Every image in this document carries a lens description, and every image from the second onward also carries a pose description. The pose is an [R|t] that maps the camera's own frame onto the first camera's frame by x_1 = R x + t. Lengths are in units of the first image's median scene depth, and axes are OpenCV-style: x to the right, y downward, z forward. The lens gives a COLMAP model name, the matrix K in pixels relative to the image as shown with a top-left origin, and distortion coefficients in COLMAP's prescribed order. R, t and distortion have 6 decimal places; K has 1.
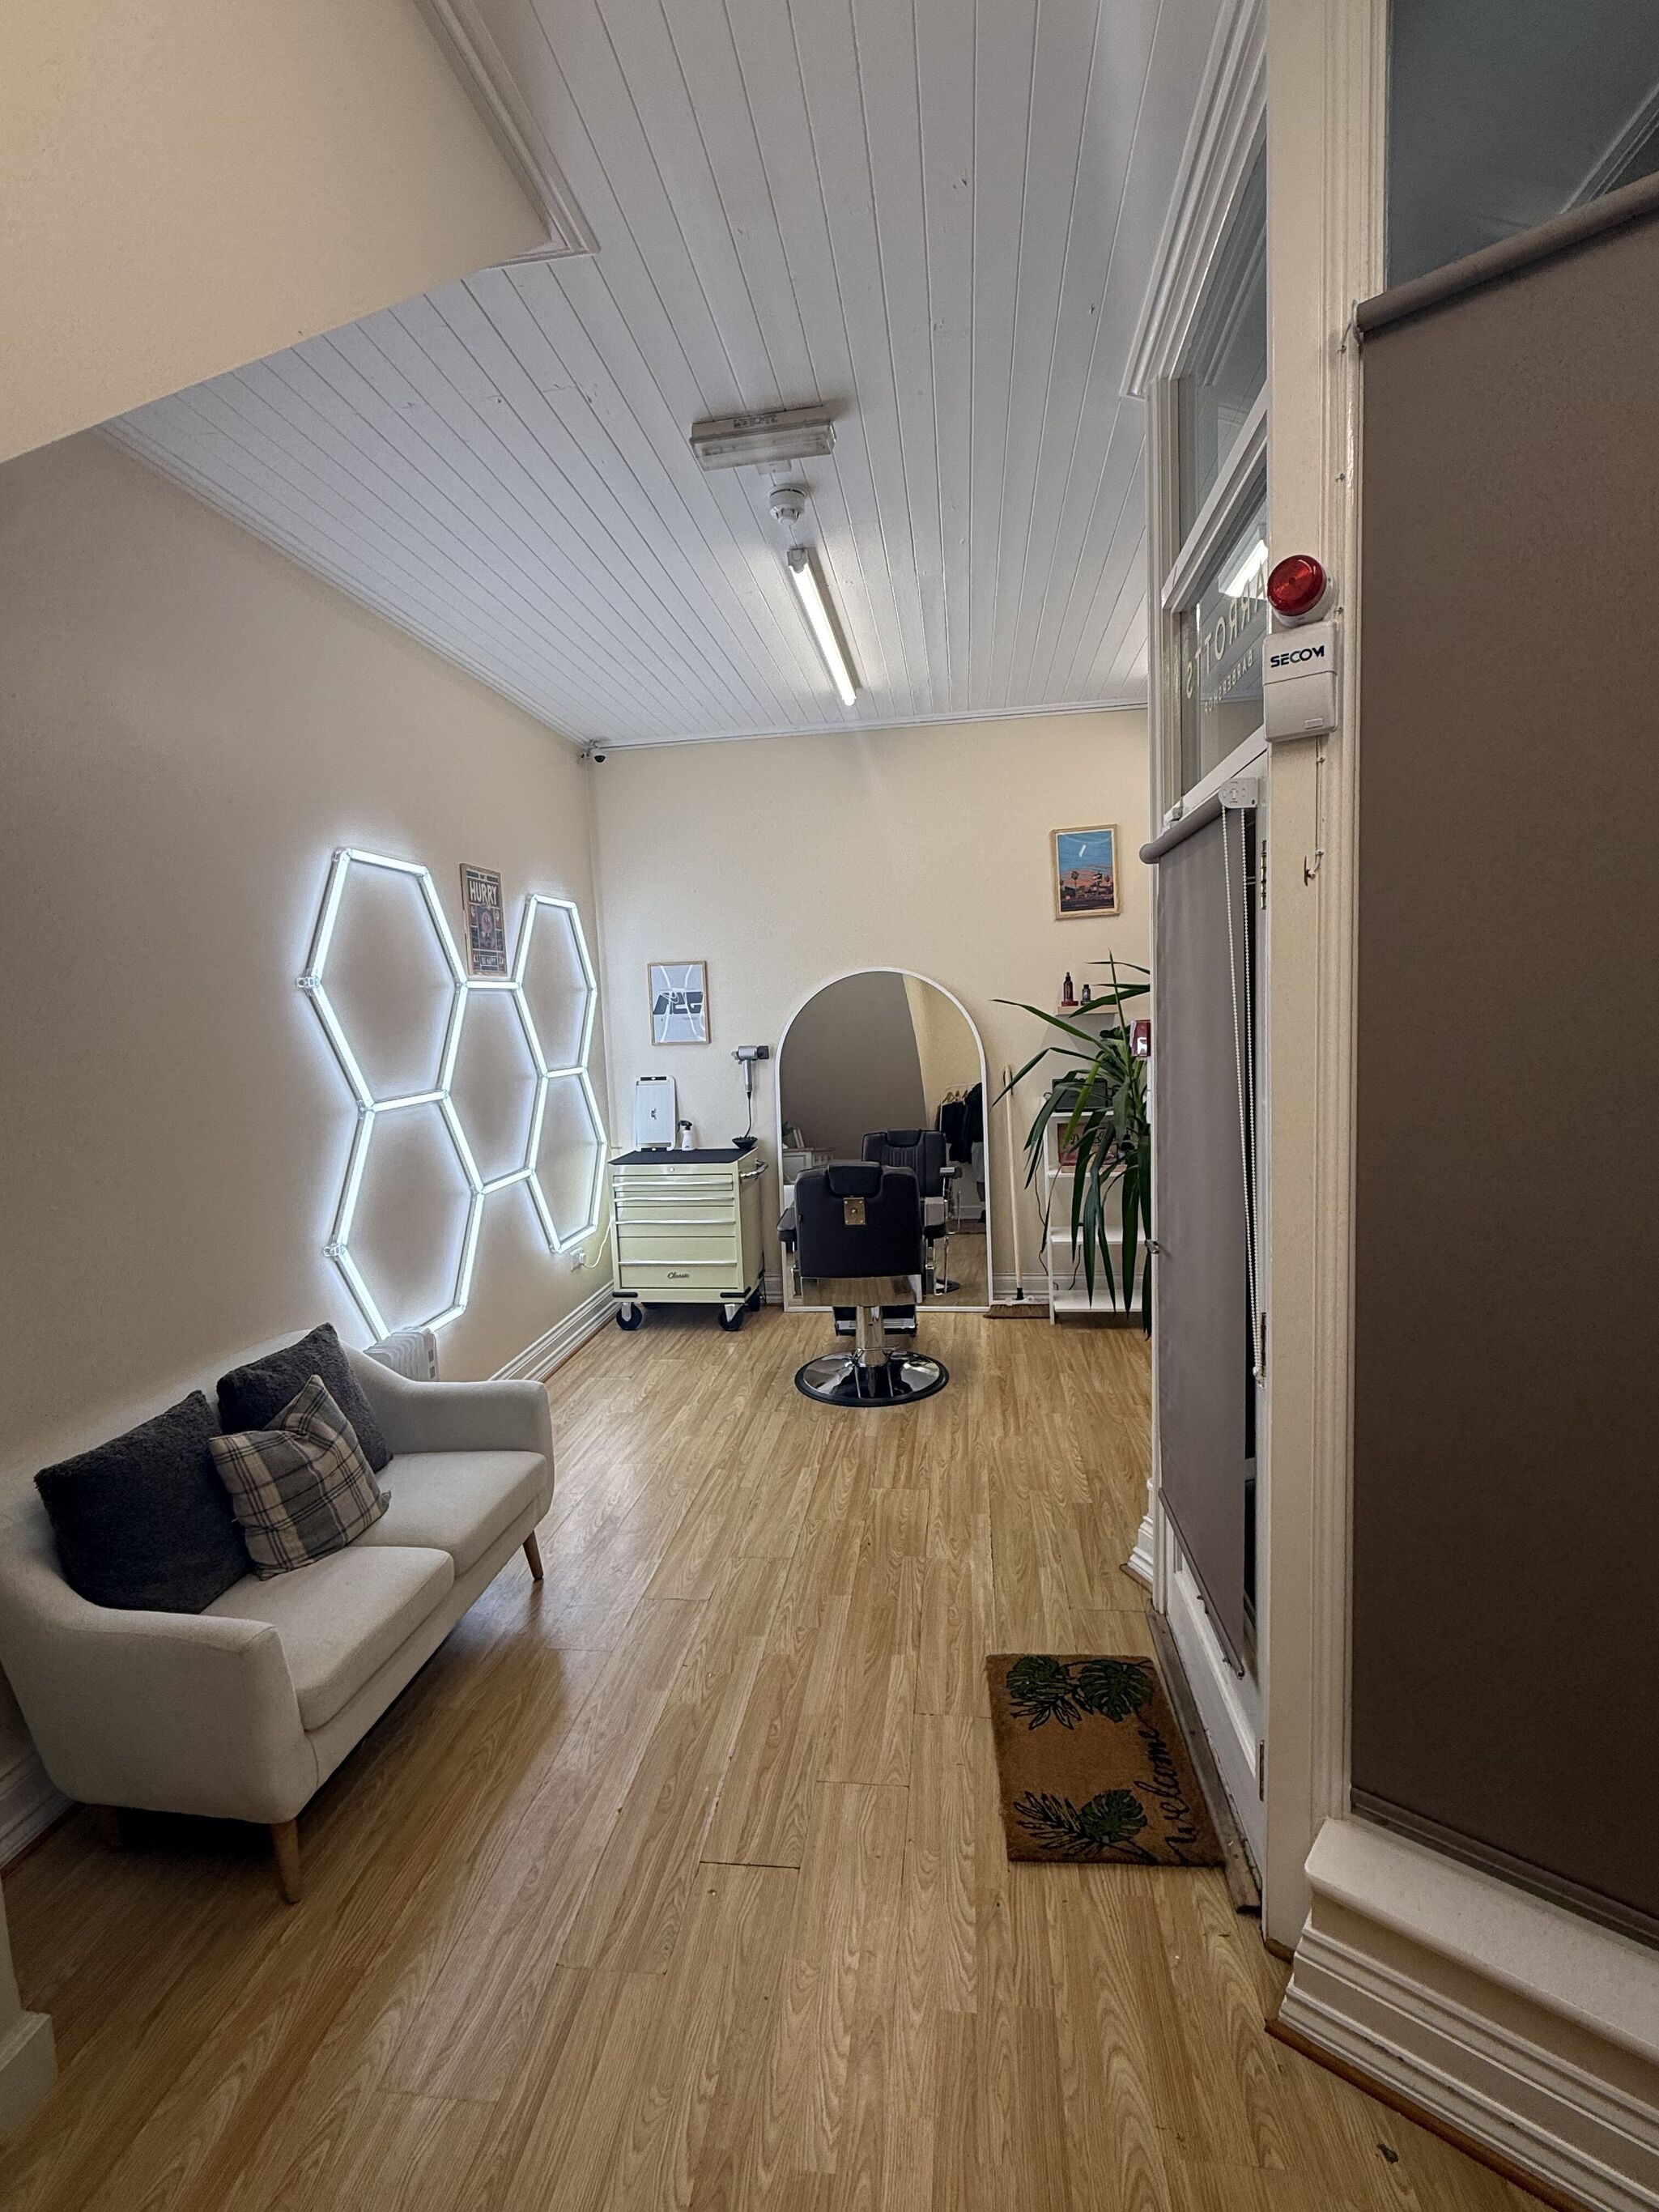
lens RADIAL K [[1006.1, 0, 821.1], [0, 1006.1, 1114.7], [0, 0, 1]] dist [0.023512, 0.000172]
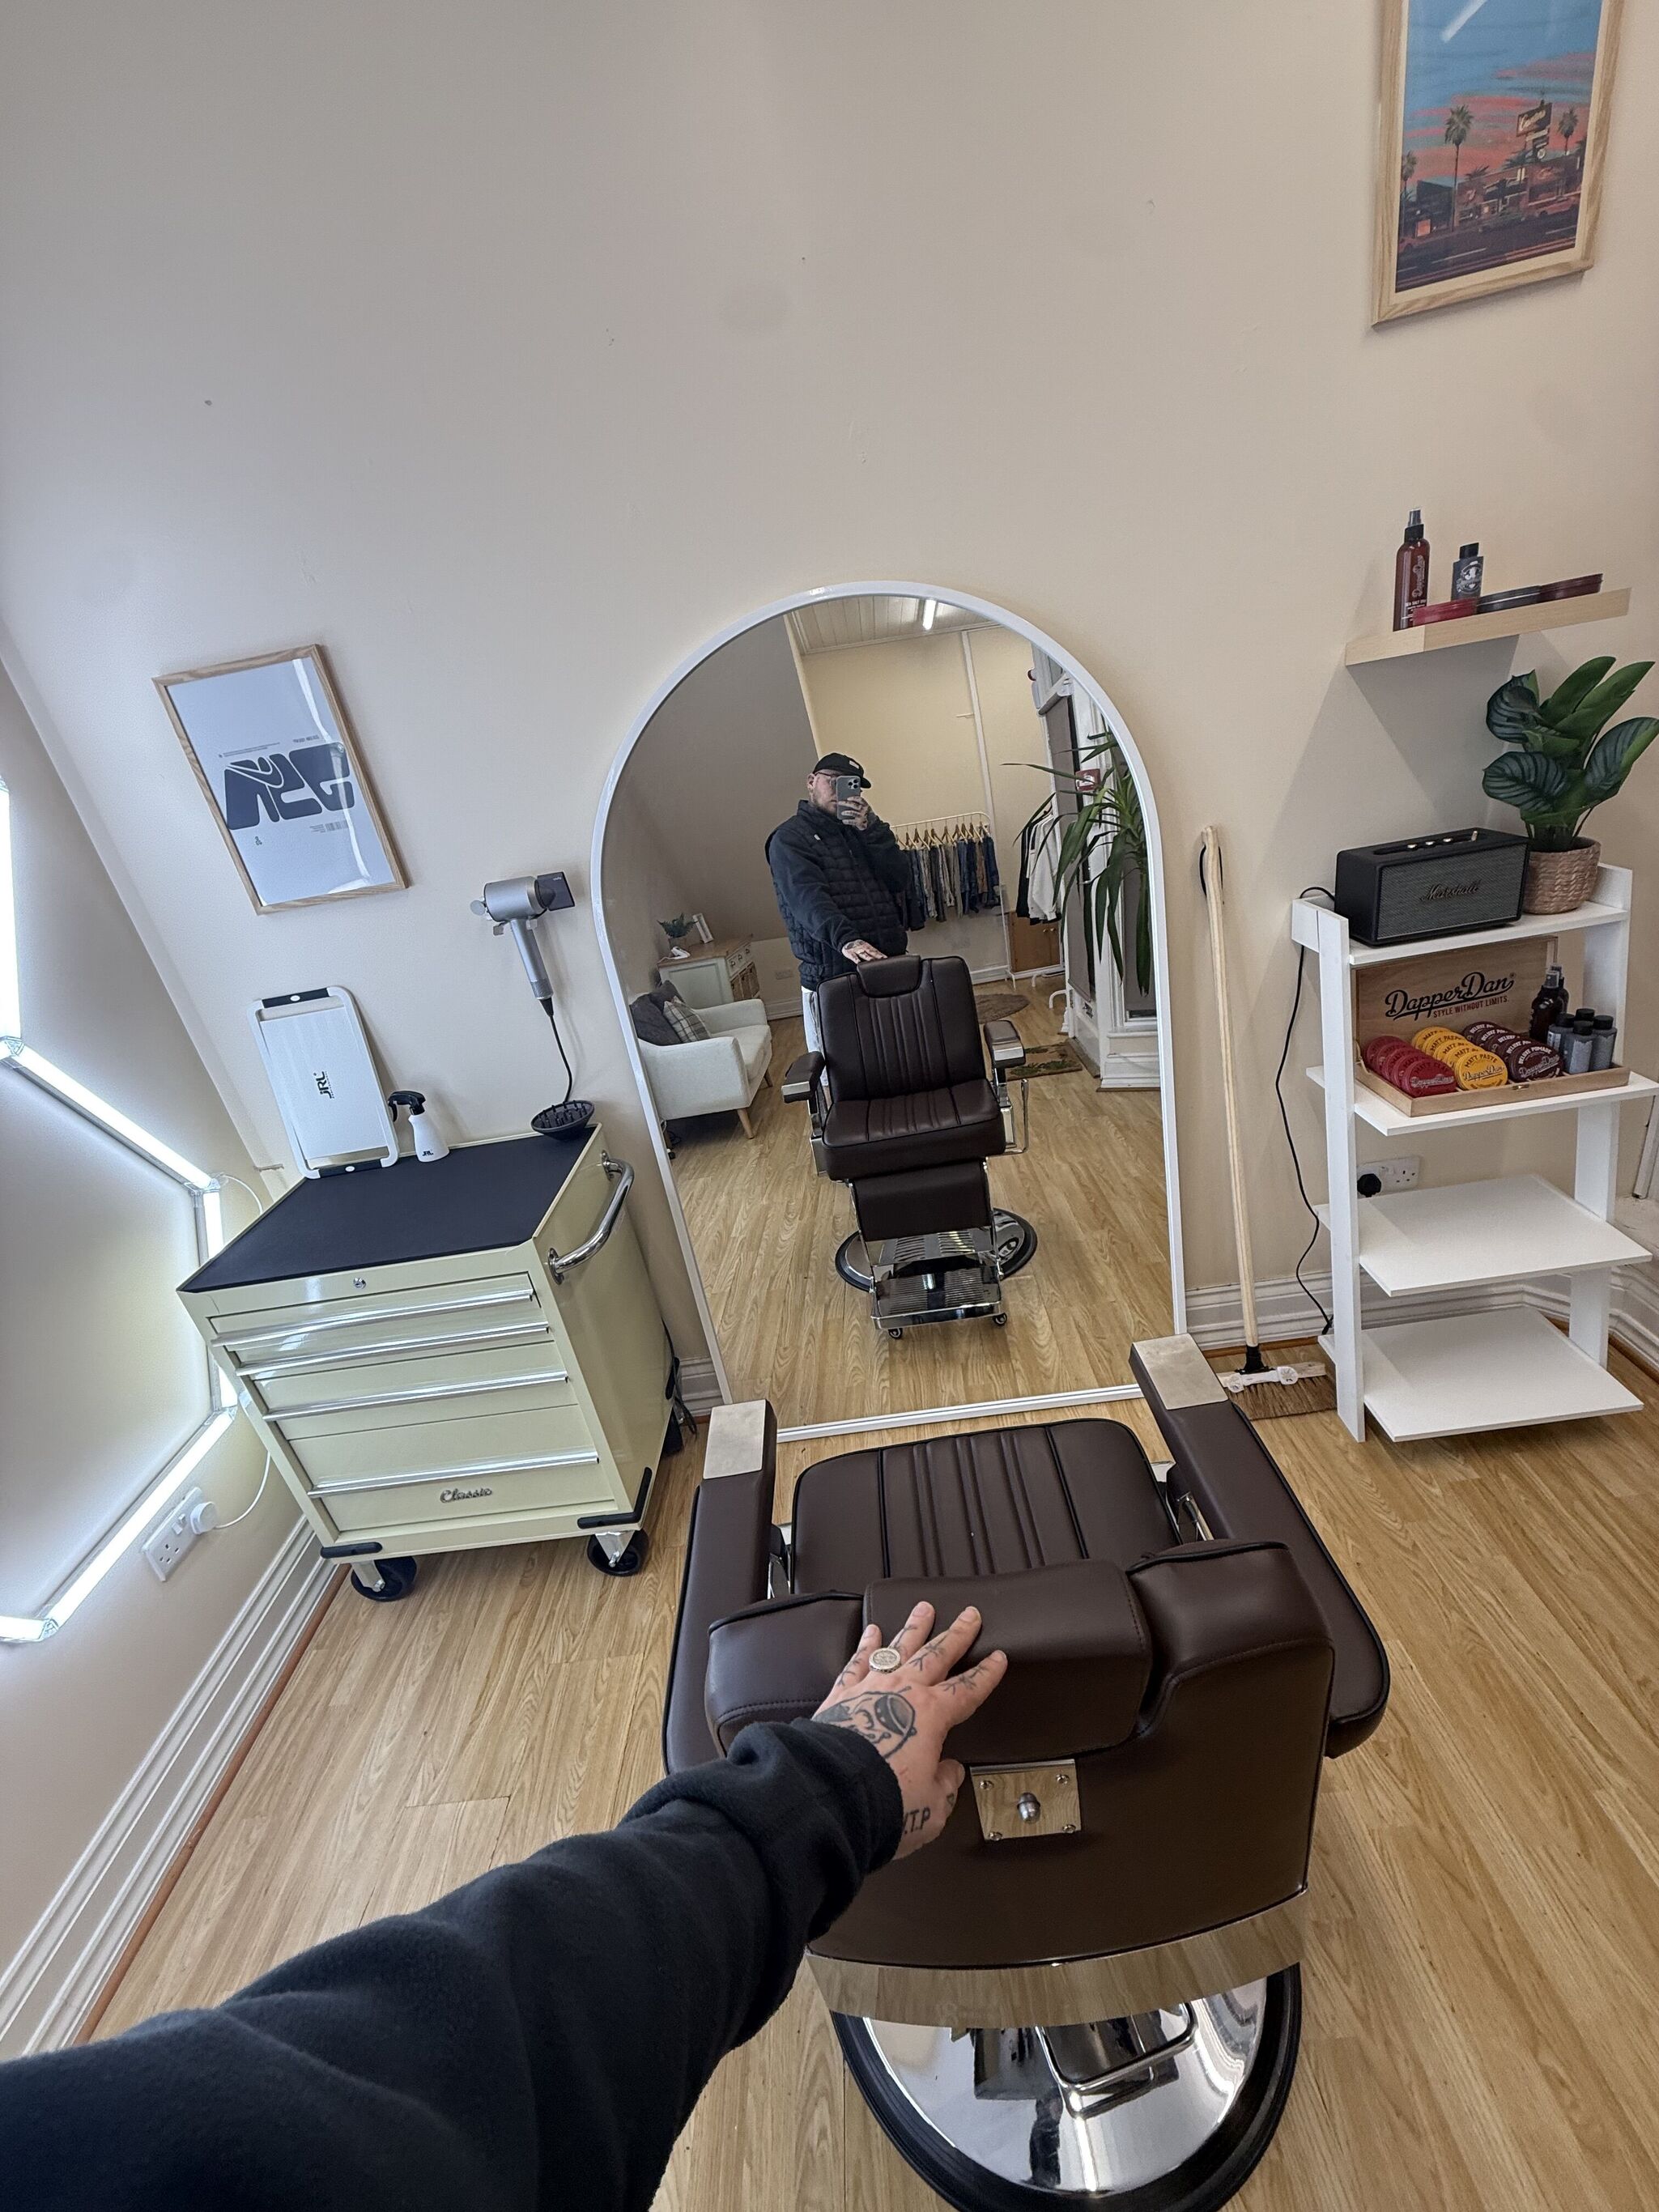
lens RADIAL K [[868.4, 0, 830.9], [0, 868.4, 1099.5], [0, 0, 1]] dist [-0.001583, -0.000398]
pose [[0.981403, -0.178480, 0.070661, 0.006711], [0.150157, 0.943108, 0.296648, -0.073320], [-0.119587, -0.280521, 0.952369, 0.700806]]
